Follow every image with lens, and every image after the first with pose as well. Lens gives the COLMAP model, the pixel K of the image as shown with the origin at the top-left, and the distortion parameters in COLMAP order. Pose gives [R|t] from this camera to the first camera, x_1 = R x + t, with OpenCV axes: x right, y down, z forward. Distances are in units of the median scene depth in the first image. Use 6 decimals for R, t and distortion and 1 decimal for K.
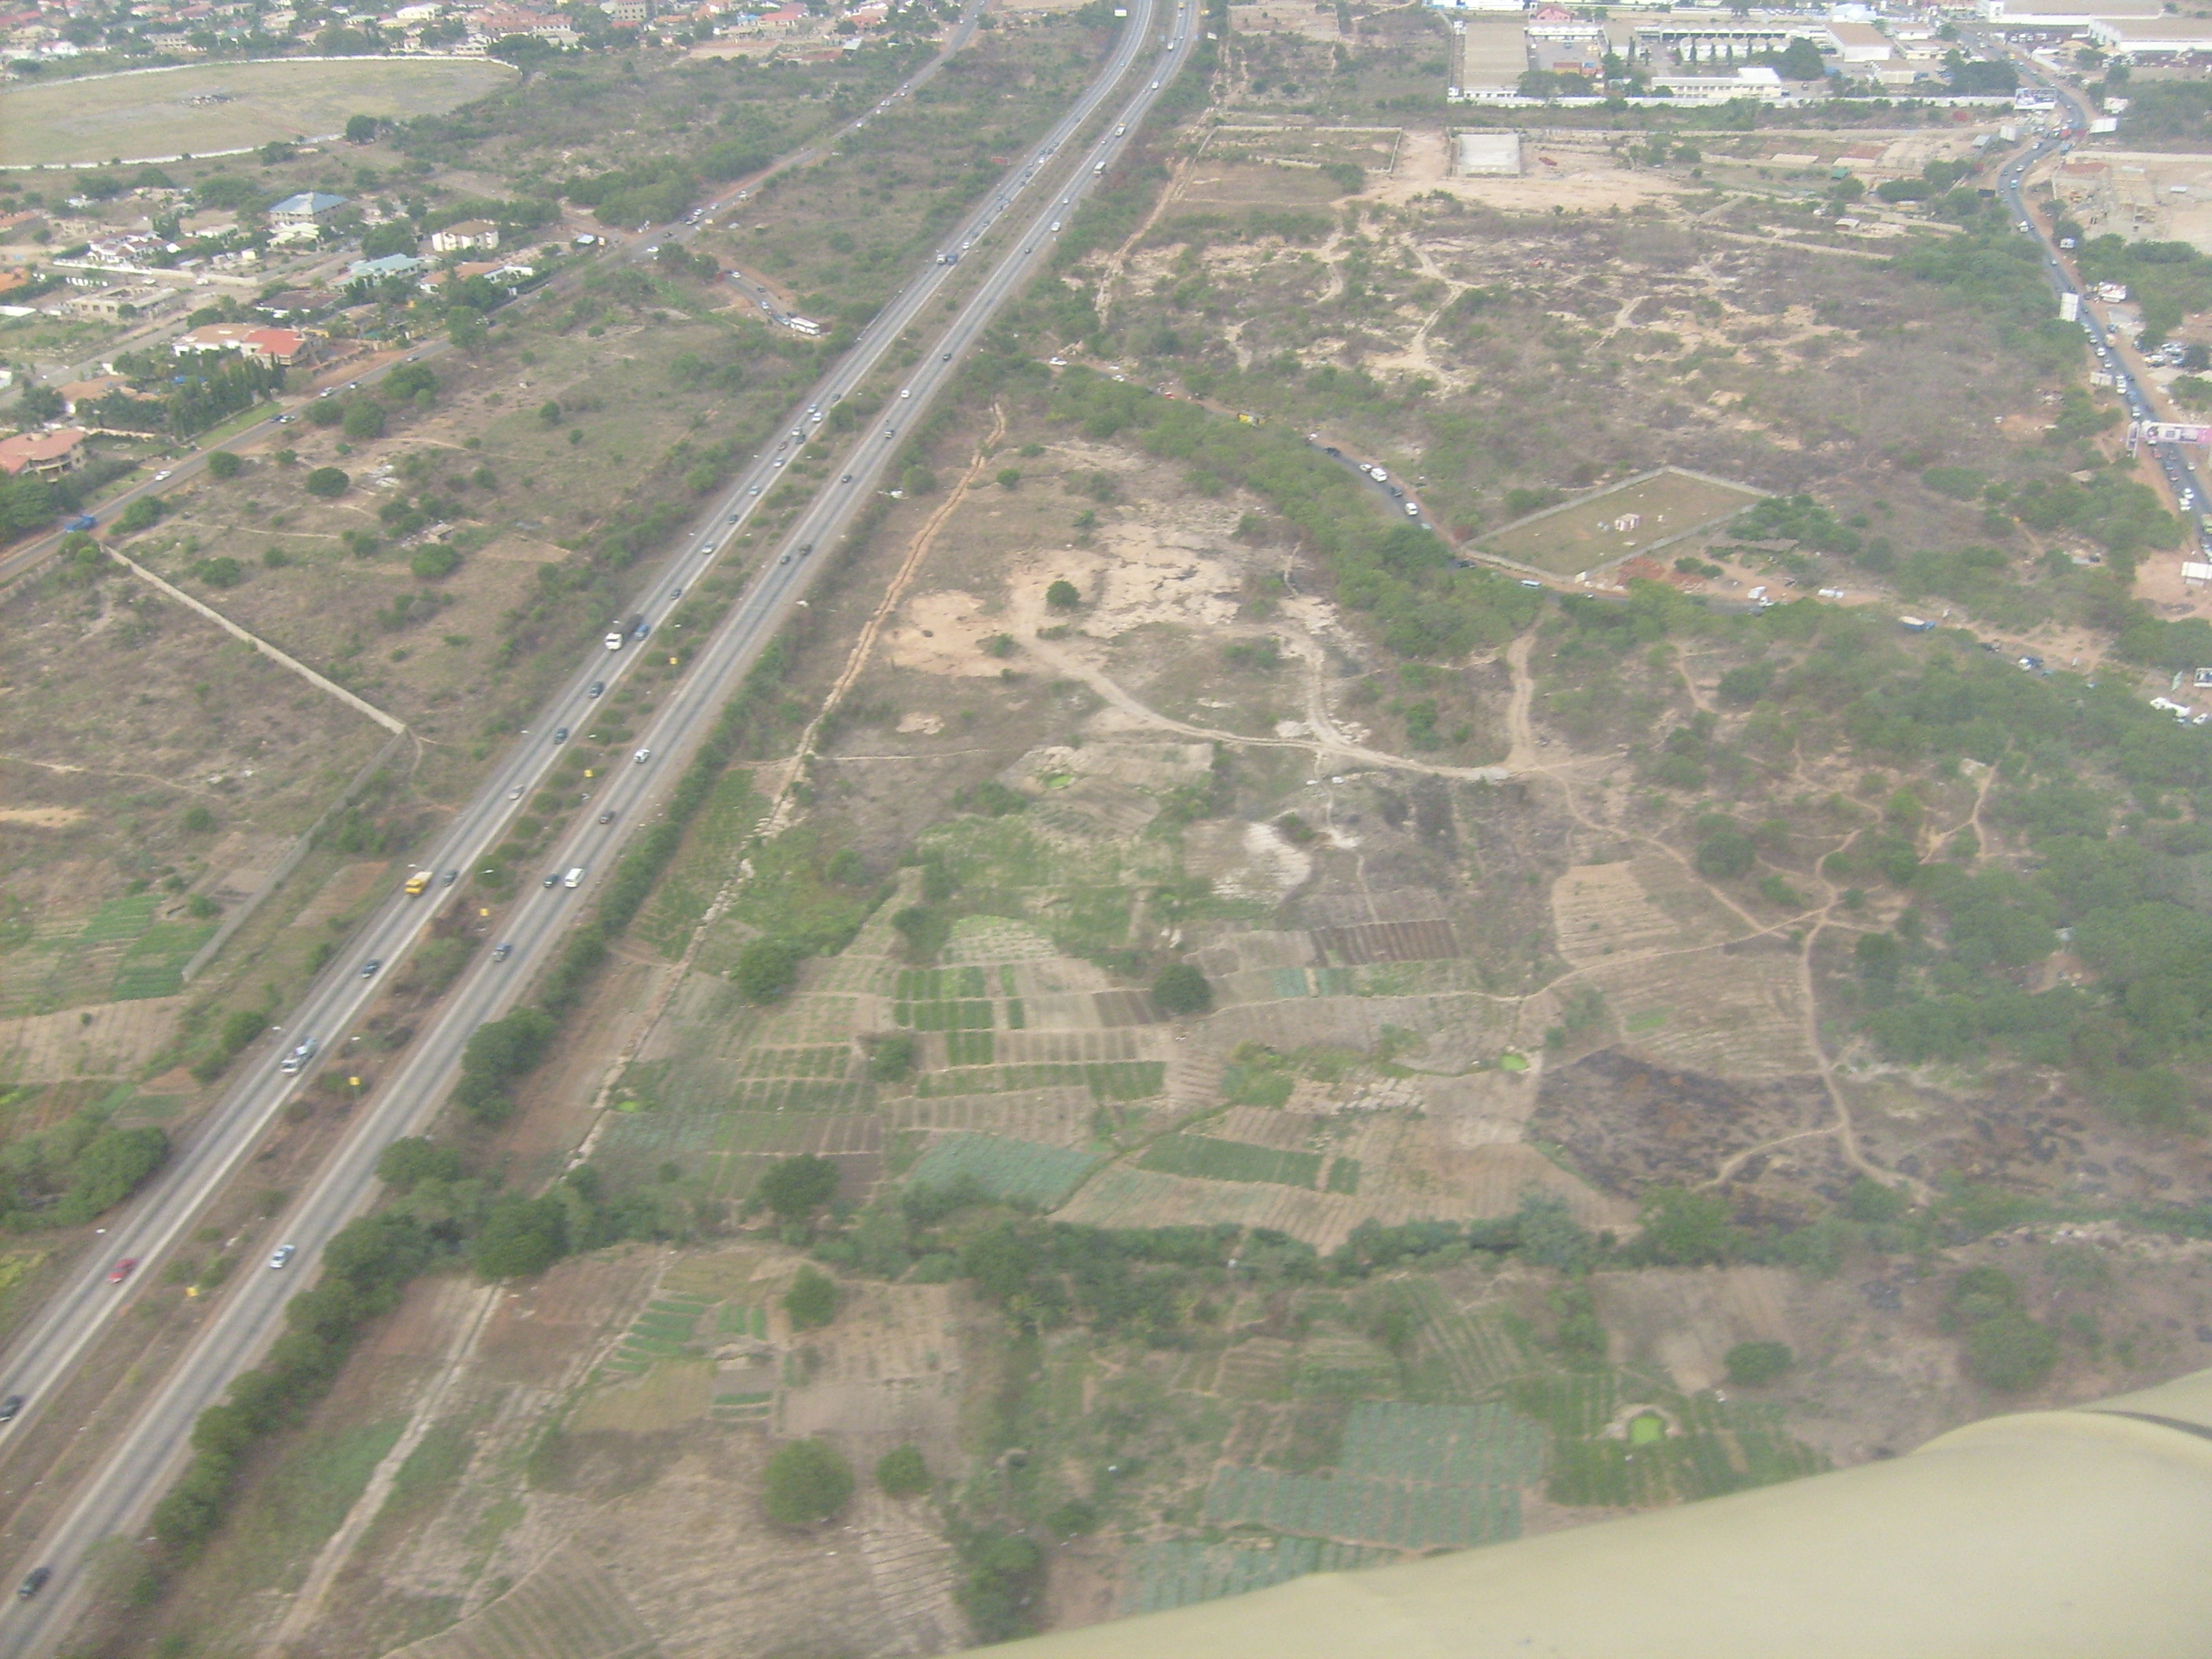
lens RADIAL K [[2402.2, 0, 1106.0], [0, 2402.2, 829.5], [0, 0, 1]] dist [-0.152170, 0.155600]
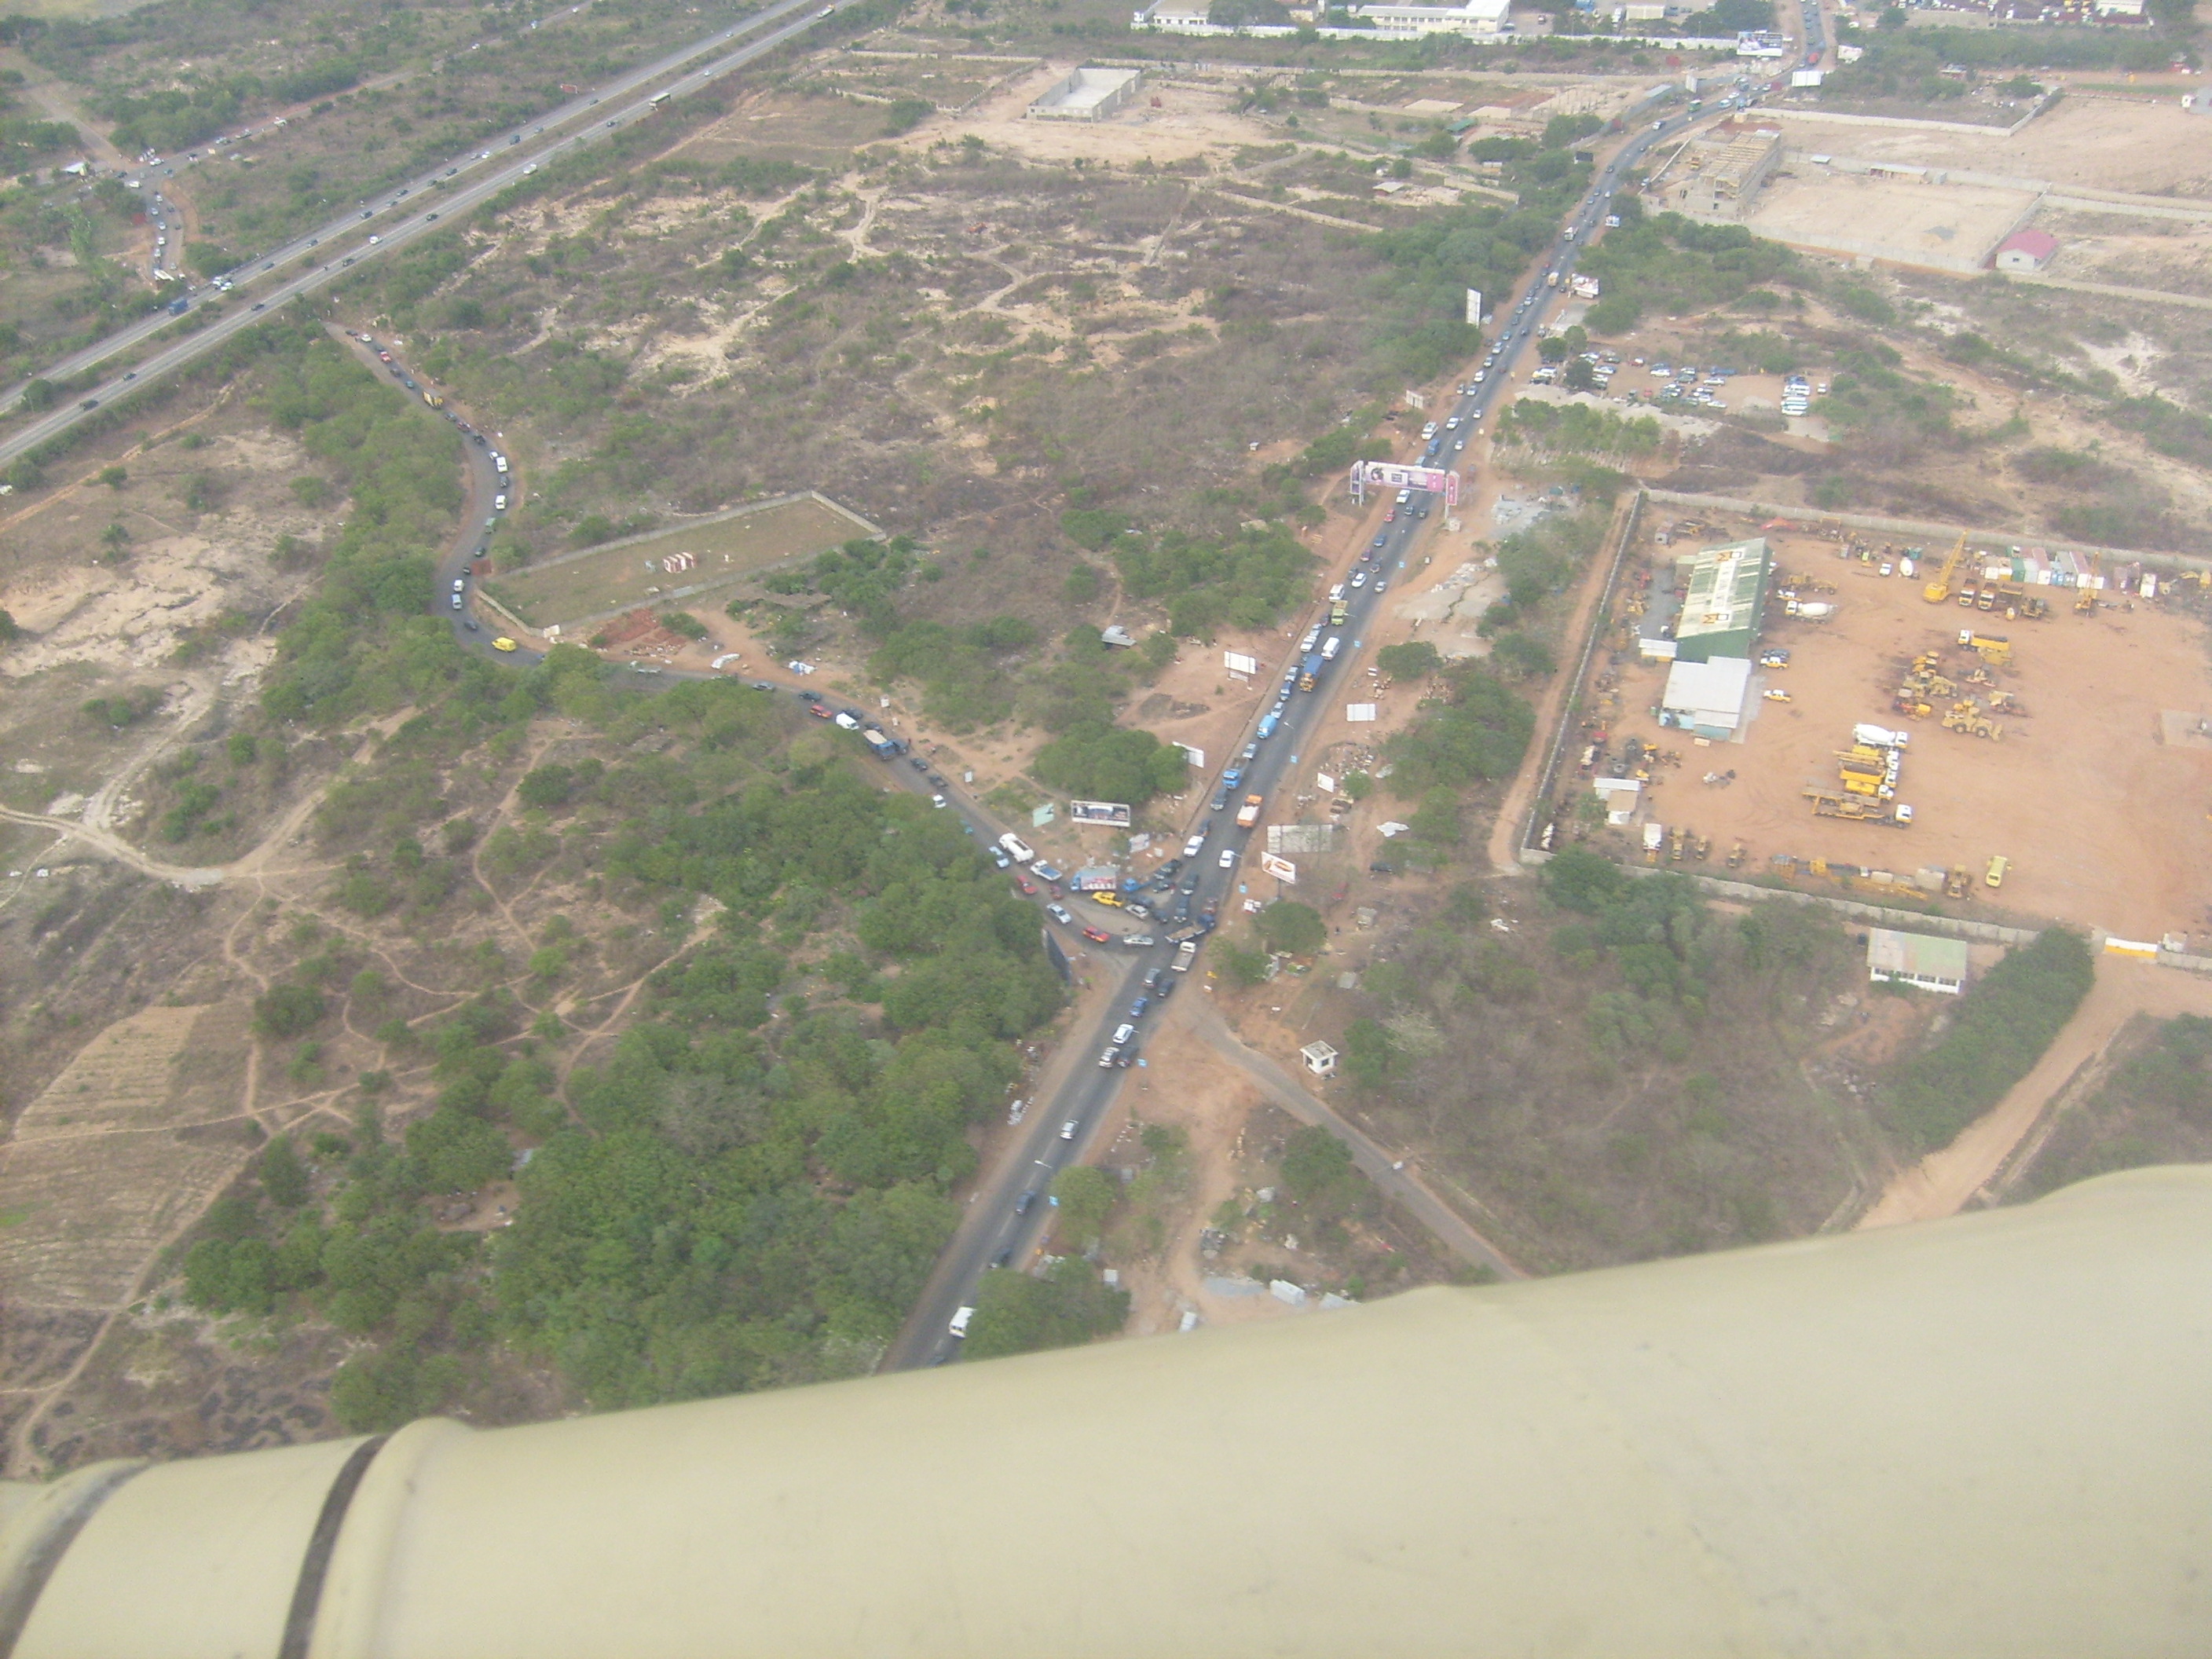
lens RADIAL K [[2402.2, 0, 1106.0], [0, 2402.2, 829.5], [0, 0, 1]] dist [-0.152170, 0.155600]
pose [[0.993206, 0.064880, -0.096602, 0.316880], [-0.059936, 0.996782, 0.053235, -0.059103], [0.099745, -0.047083, 0.993898, 0.091372]]
